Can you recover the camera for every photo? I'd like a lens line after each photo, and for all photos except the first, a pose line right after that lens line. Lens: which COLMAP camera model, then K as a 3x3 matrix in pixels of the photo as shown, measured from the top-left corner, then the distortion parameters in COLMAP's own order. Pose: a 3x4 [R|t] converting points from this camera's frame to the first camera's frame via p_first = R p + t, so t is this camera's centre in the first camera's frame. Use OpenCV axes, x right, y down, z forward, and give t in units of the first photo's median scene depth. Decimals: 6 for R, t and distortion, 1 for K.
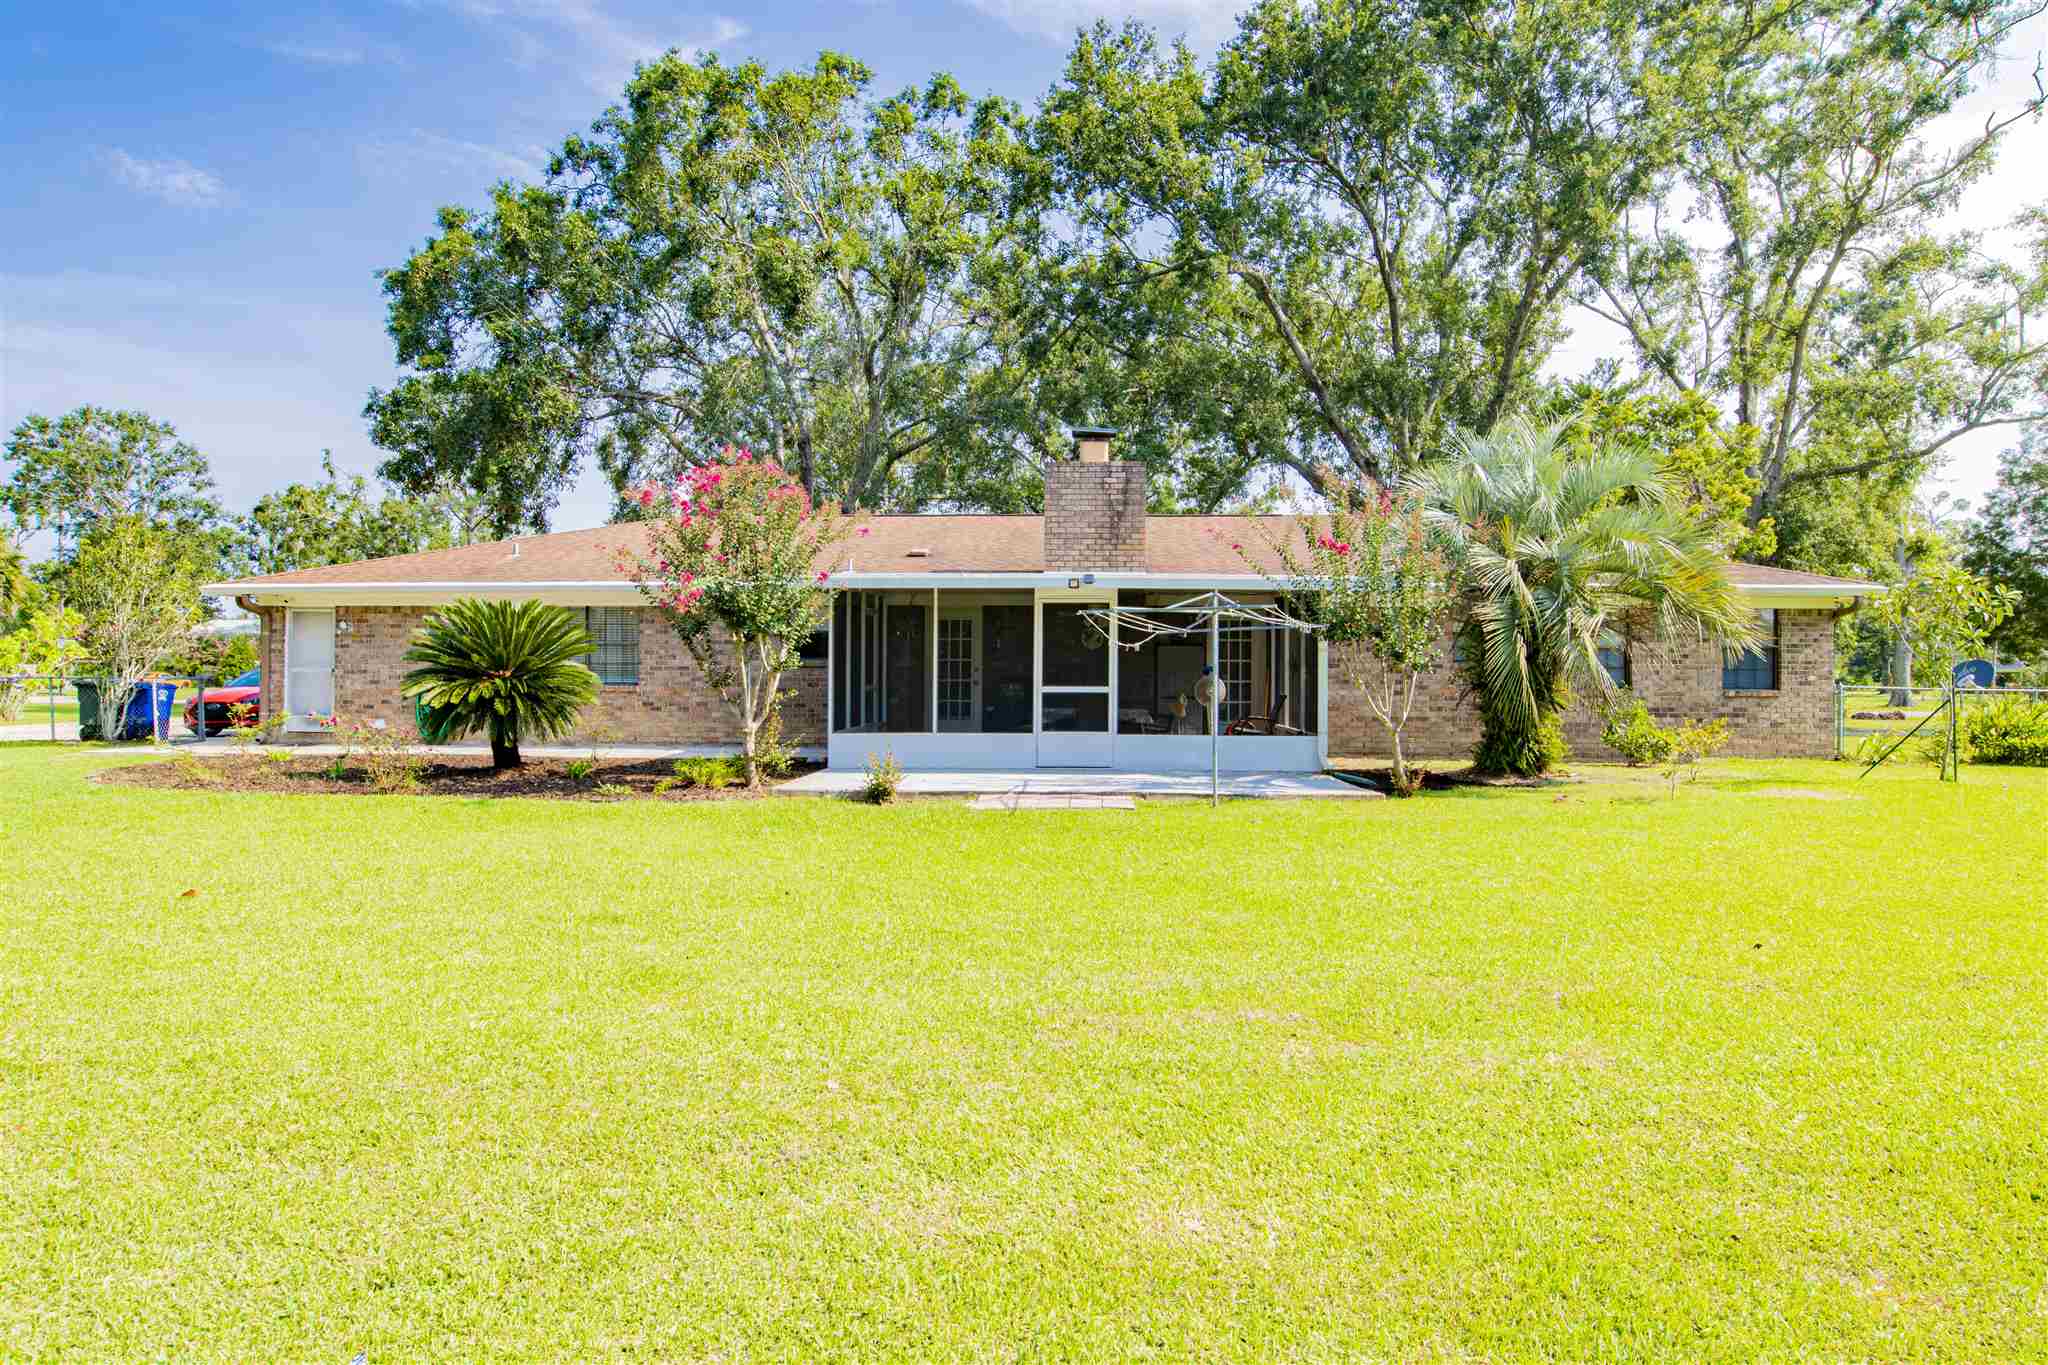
lens RADIAL K [[1095.5, 0, 1023.9], [0, 1095.5, 676.3], [0, 0, 1]] dist [-0.051042, 0.015447]
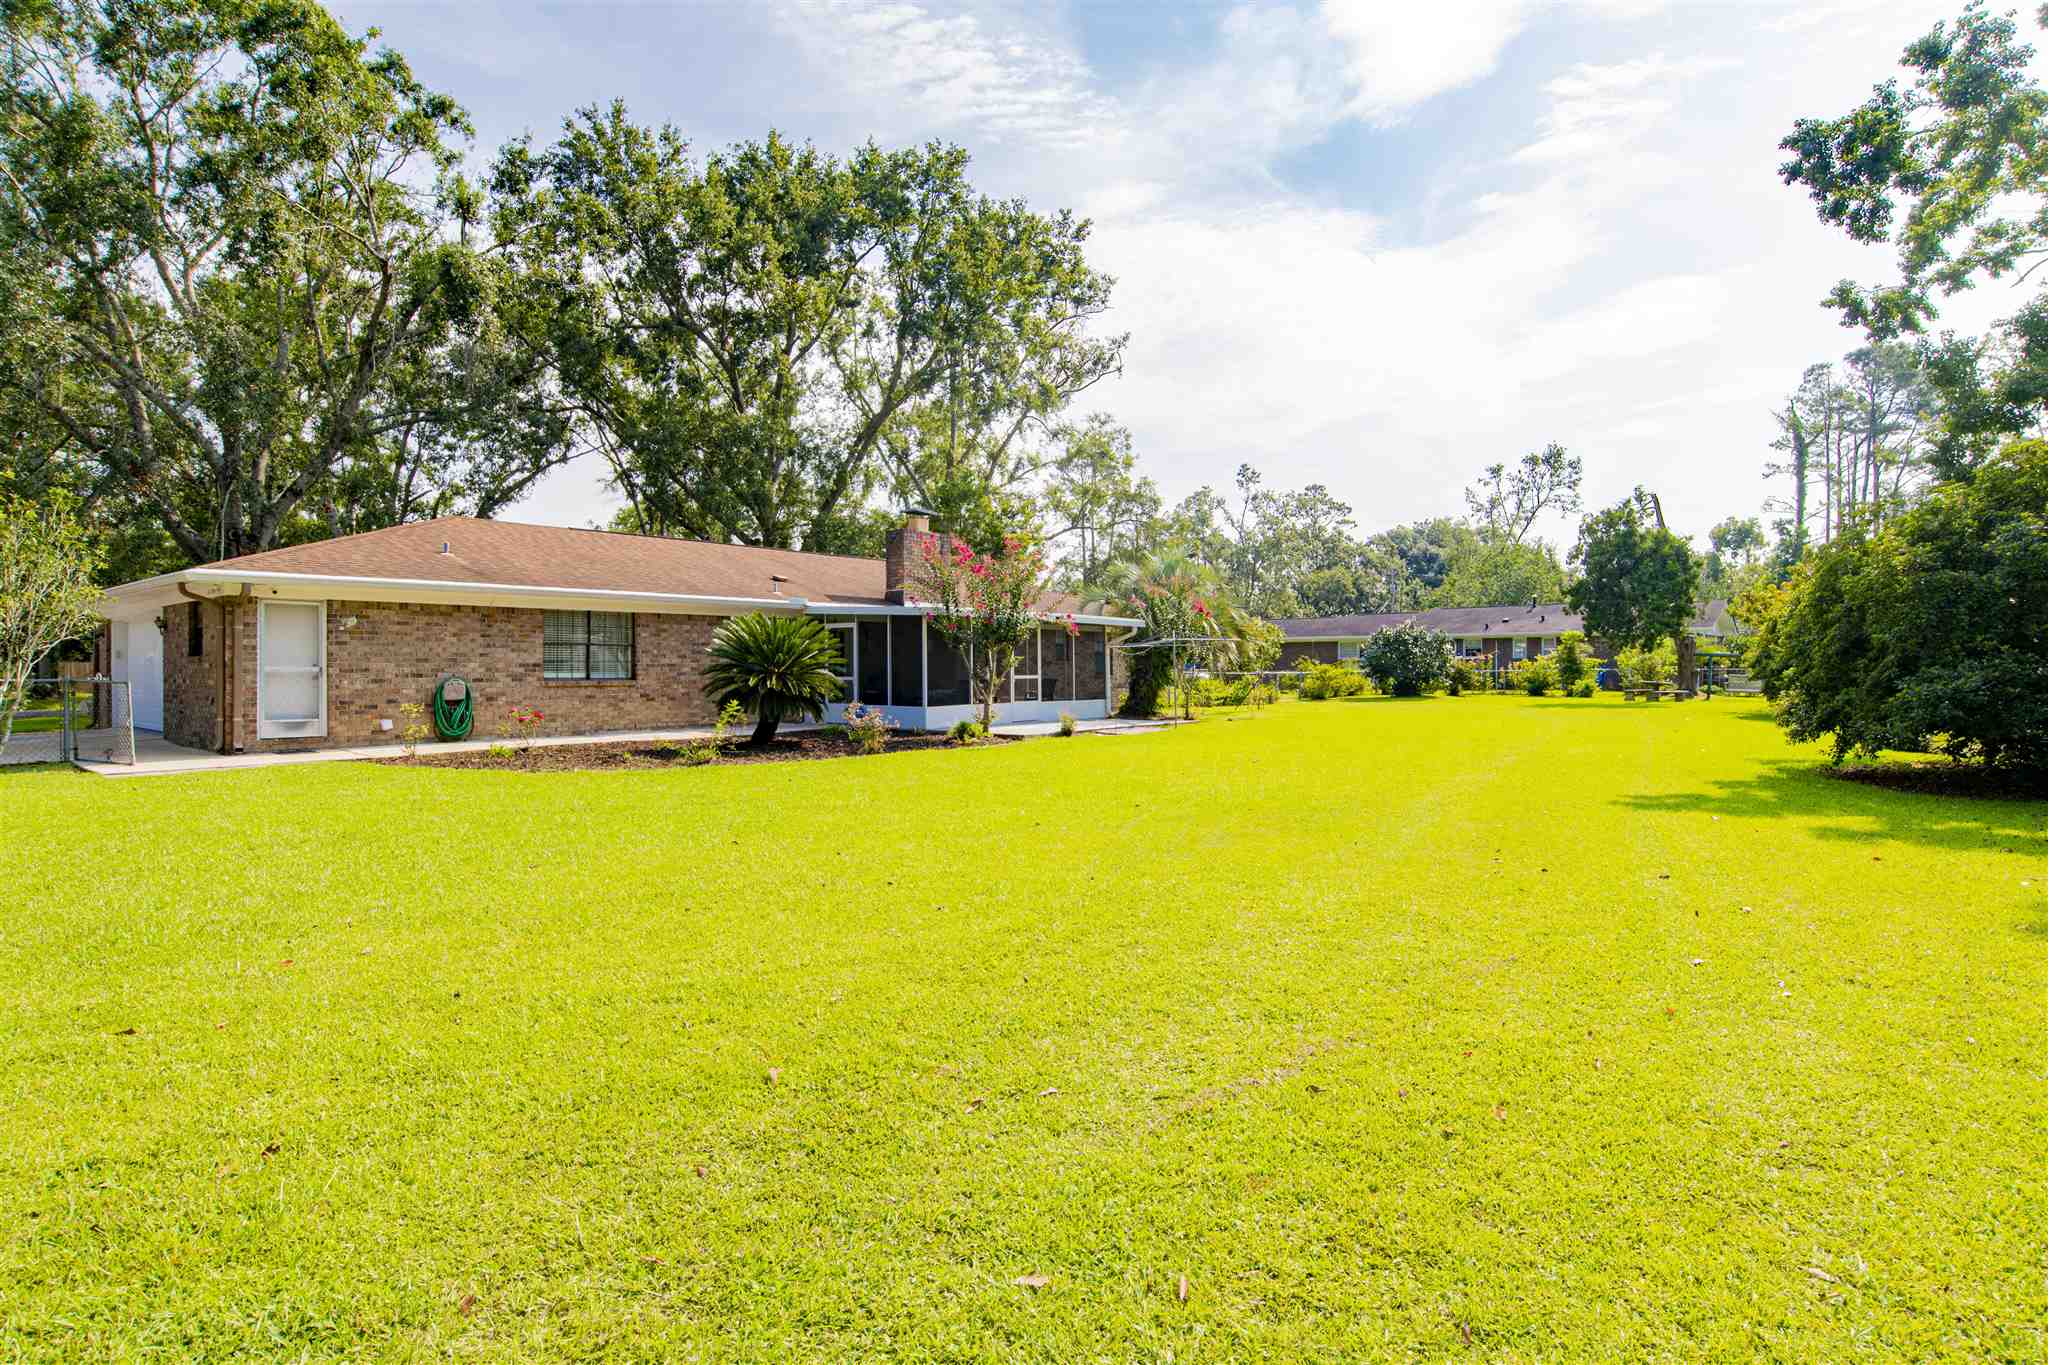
lens RADIAL K [[1051.7, 0, 1025.9], [0, 1051.7, 681.7], [0, 0, 1]] dist [-0.057950, 0.019508]
pose [[0.614207, -0.014734, 0.789007, -1.045029], [0.007689, 0.999890, 0.012687, -0.001202], [-0.789107, -0.001726, 0.614253, -0.030943]]
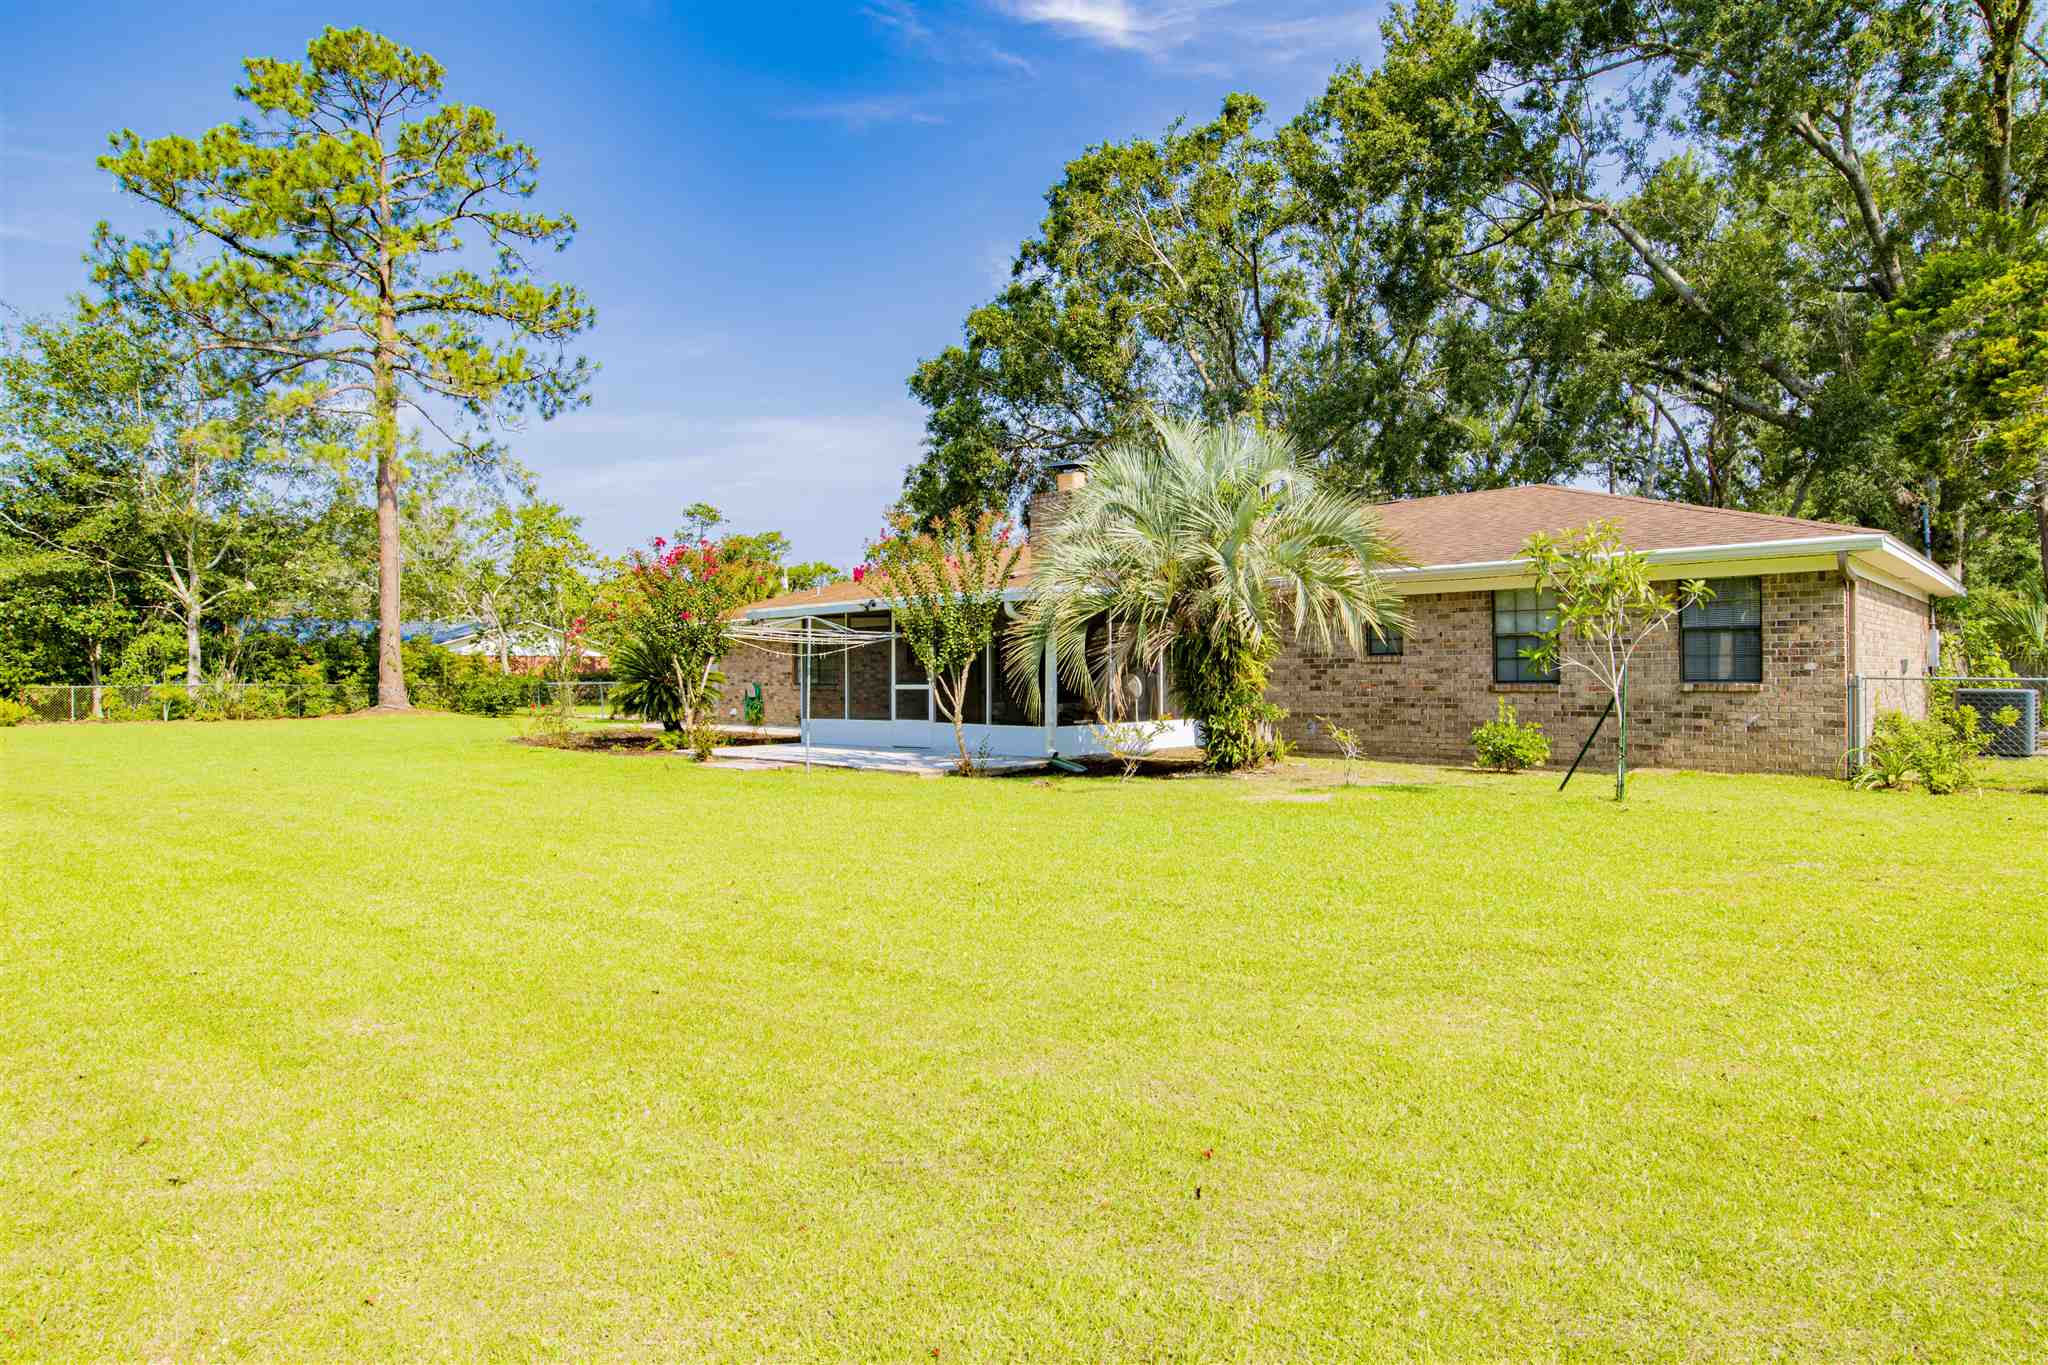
lens RADIAL K [[1109.7, 0, 1014.1], [0, 1109.7, 672.6], [0, 0, 1]] dist [-0.042919, 0.010785]
pose [[0.746417, -0.013412, -0.665343, 0.820991], [0.013746, 0.999894, -0.004735, 0.002148], [0.665336, -0.005611, 0.746523, 0.080838]]
